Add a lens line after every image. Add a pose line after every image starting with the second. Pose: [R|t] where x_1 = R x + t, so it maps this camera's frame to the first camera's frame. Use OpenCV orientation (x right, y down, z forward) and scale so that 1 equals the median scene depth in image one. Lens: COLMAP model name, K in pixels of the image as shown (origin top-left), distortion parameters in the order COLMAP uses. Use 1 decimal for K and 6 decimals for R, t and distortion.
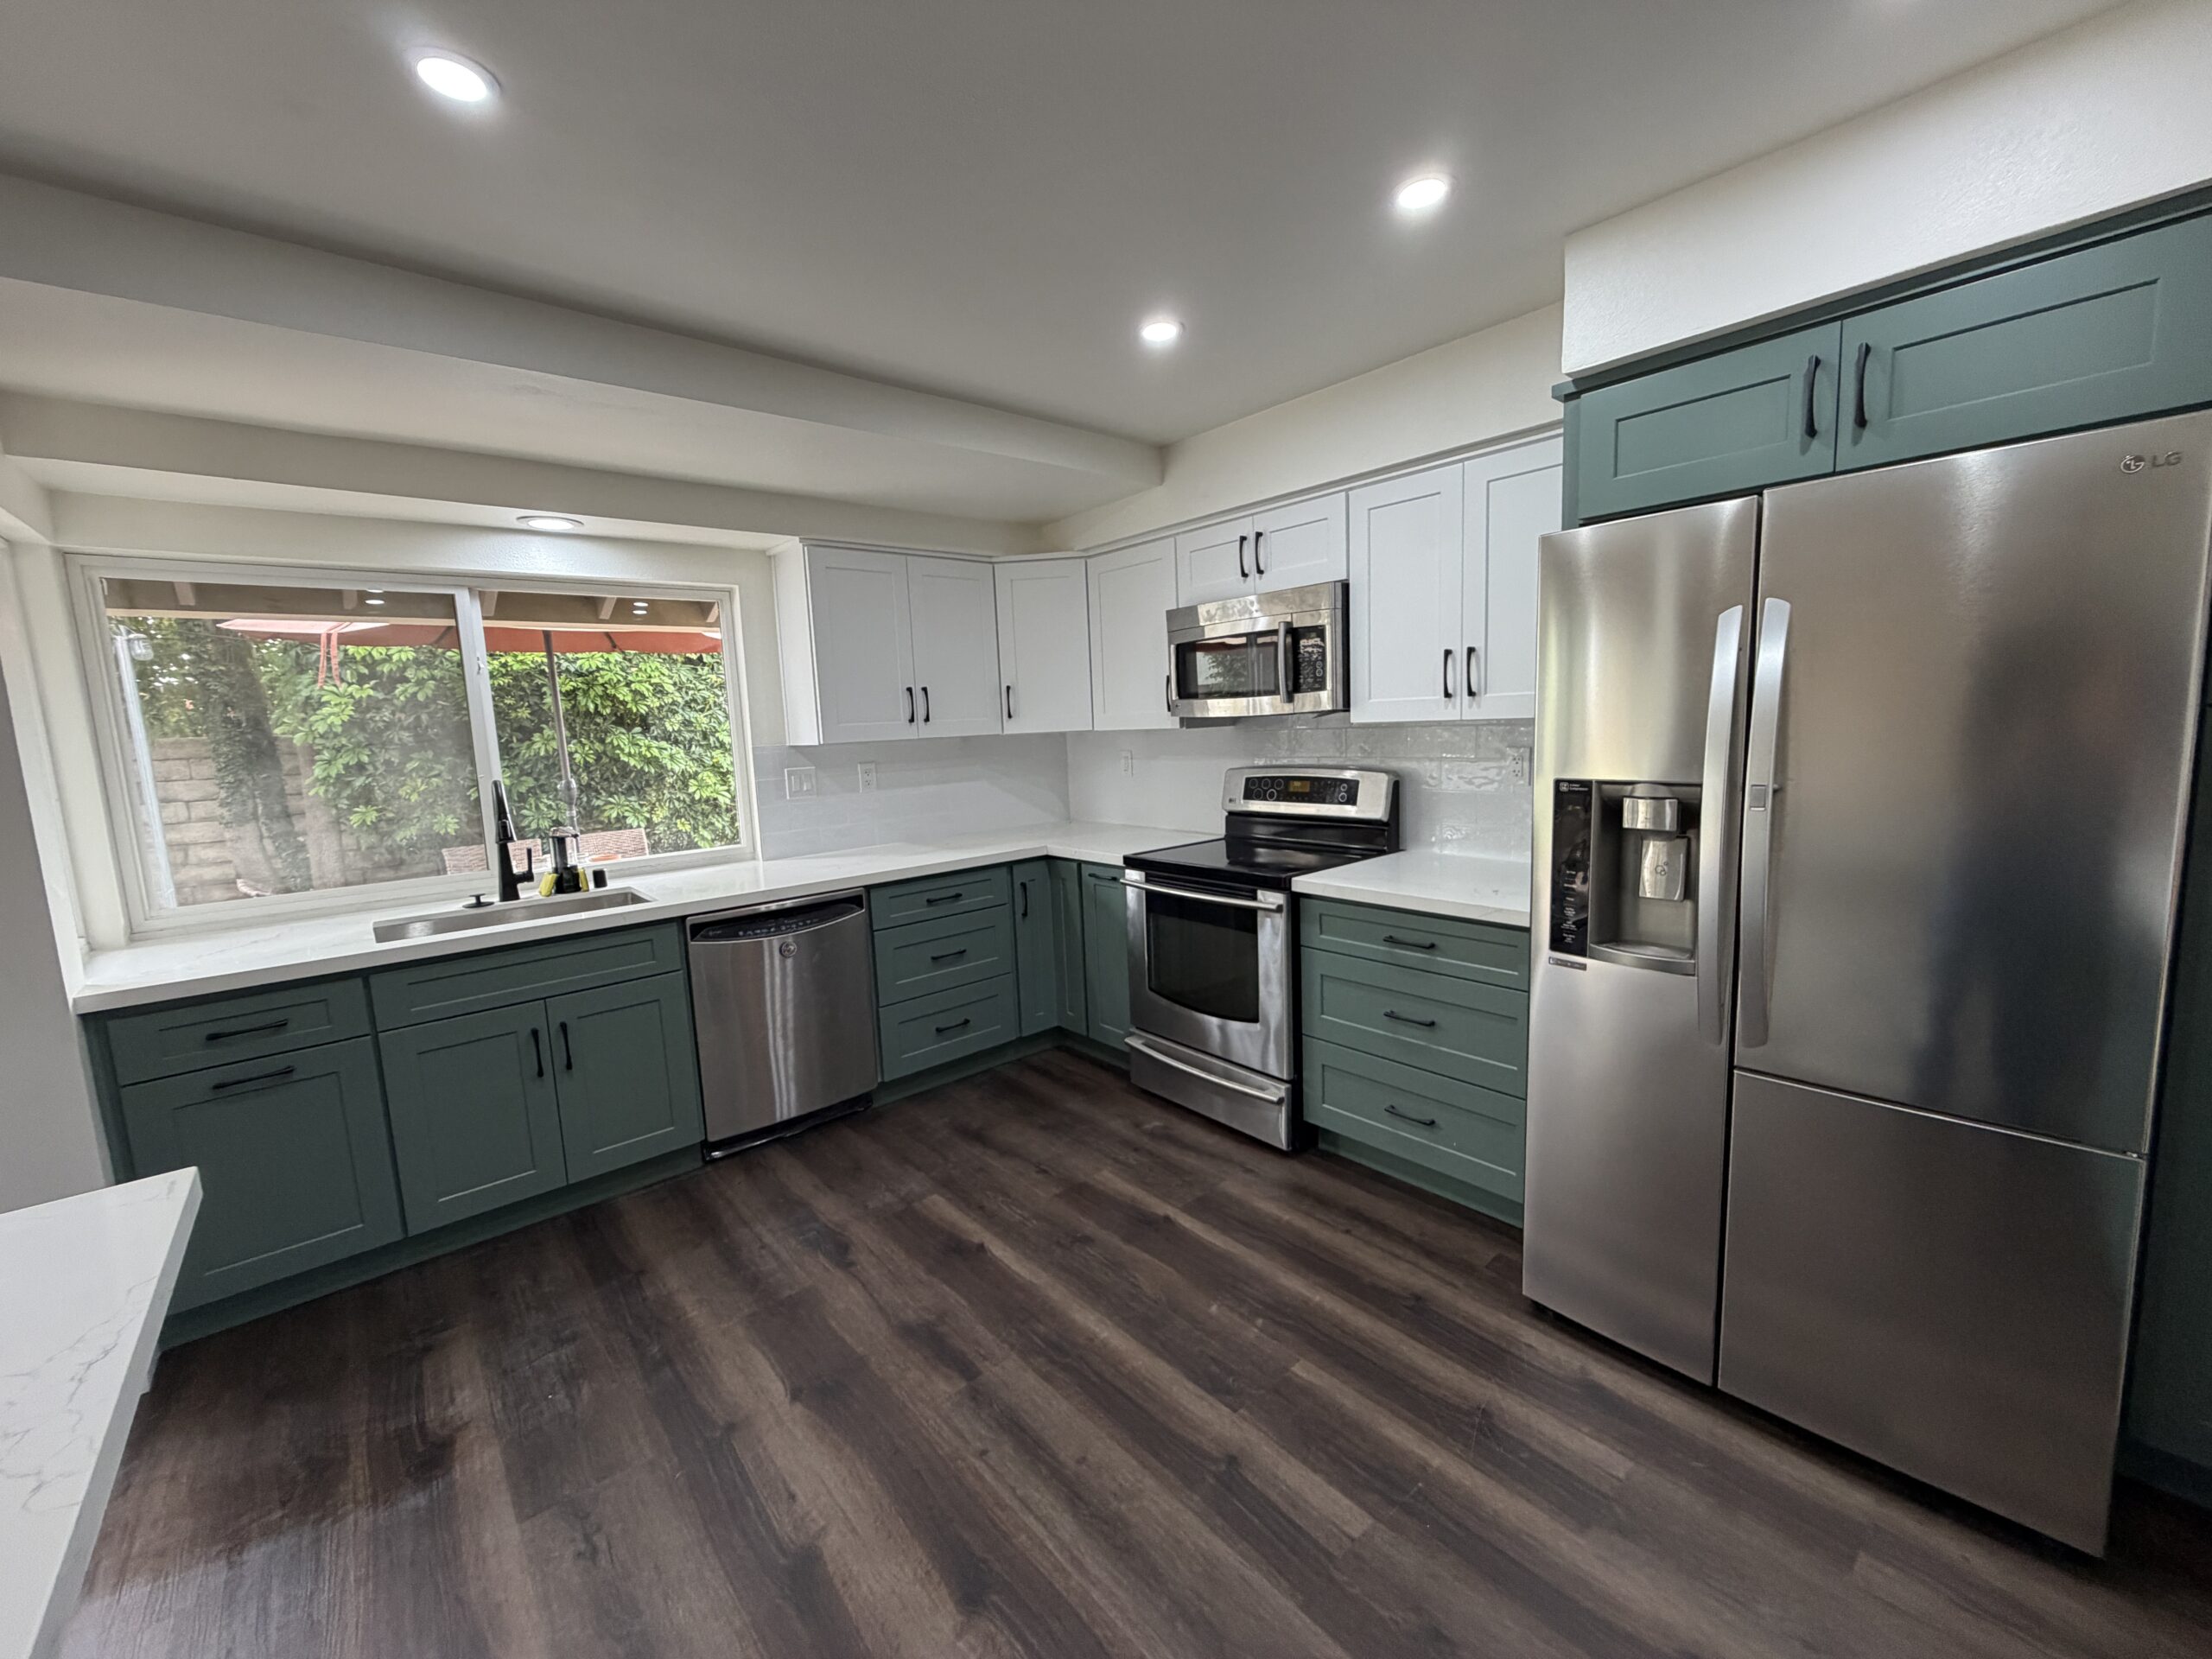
lens RADIAL K [[880.6, 0, 1106.0], [0, 880.6, 829.5], [0, 0, 1]] dist [-0.000480, -0.000132]
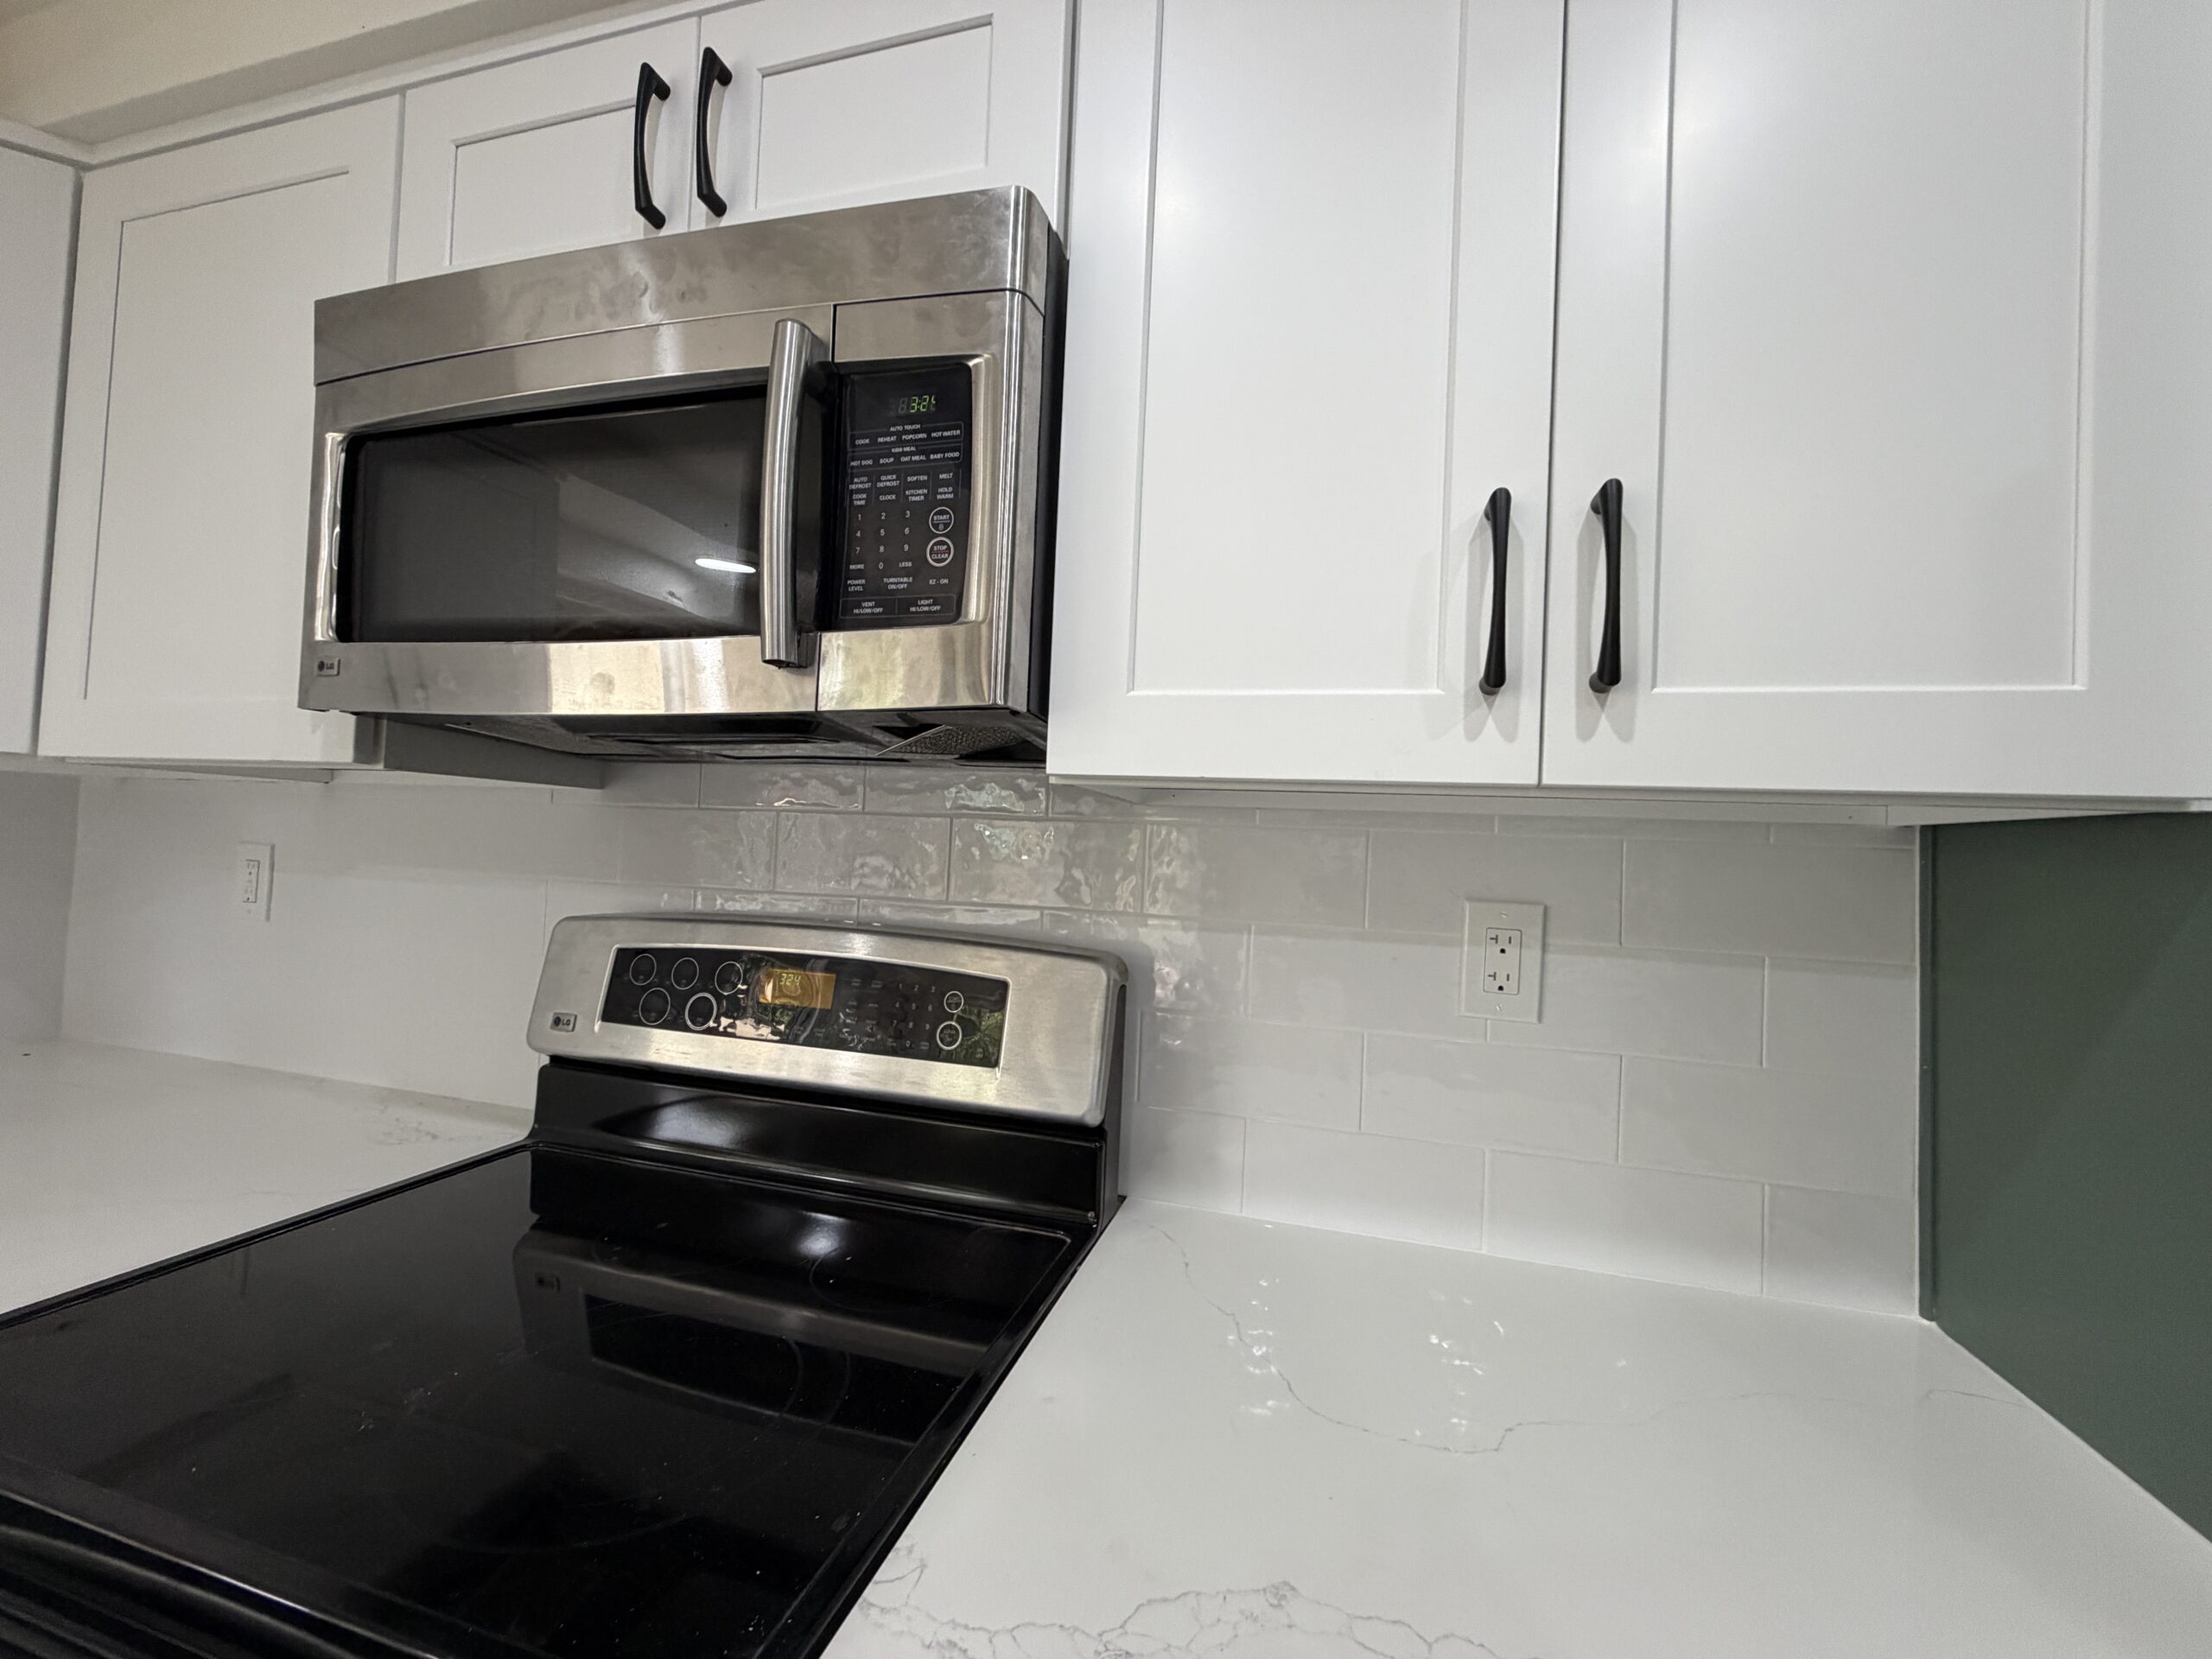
lens RADIAL K [[897.8, 0, 1101.6], [0, 897.8, 838.9], [0, 0, 1]] dist [0.000507, 0.000073]
pose [[0.832551, 0.089088, 0.546737, 0.146623], [-0.009724, 0.989181, -0.146374, -0.061953], [-0.553862, 0.116547, 0.824411, 0.752452]]
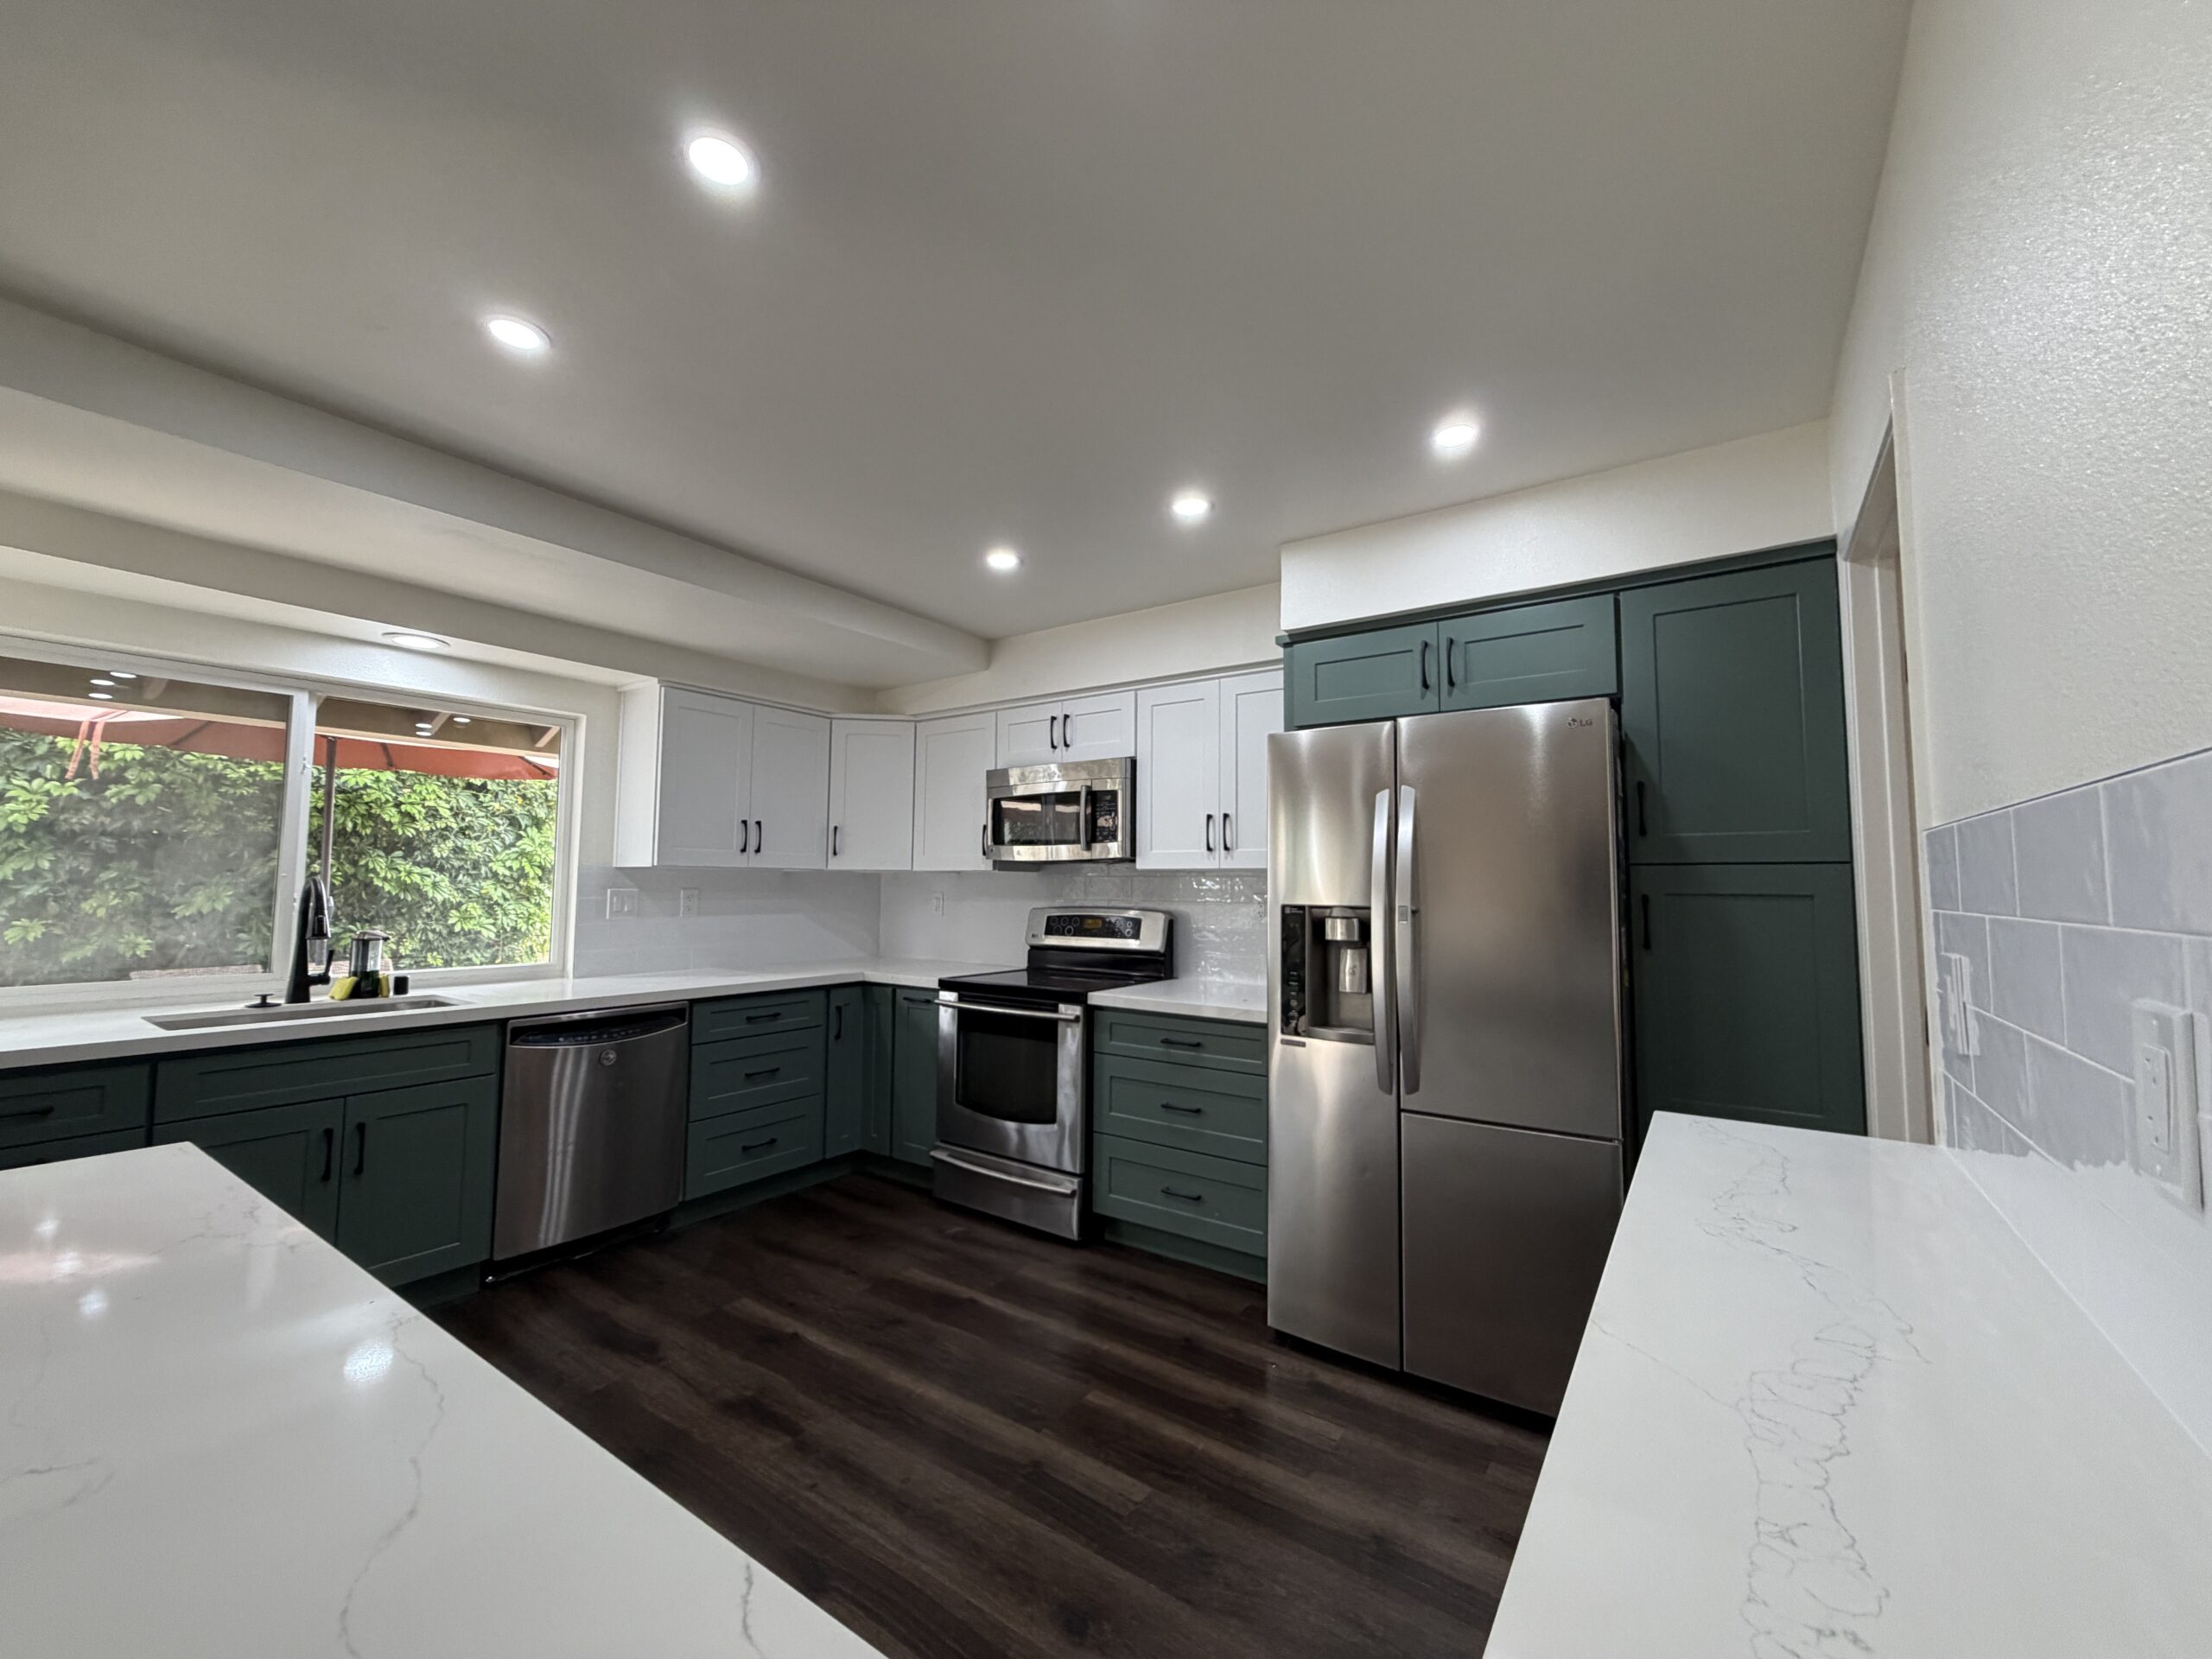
lens RADIAL K [[880.6, 0, 1106.0], [0, 880.6, 829.5], [0, 0, 1]] dist [-0.000480, -0.000132]
pose [[0.968957, 0.065978, 0.238263, -0.058992], [-0.018588, 0.980446, -0.195908, 0.065039], [-0.246530, 0.185398, 0.951237, -0.168912]]
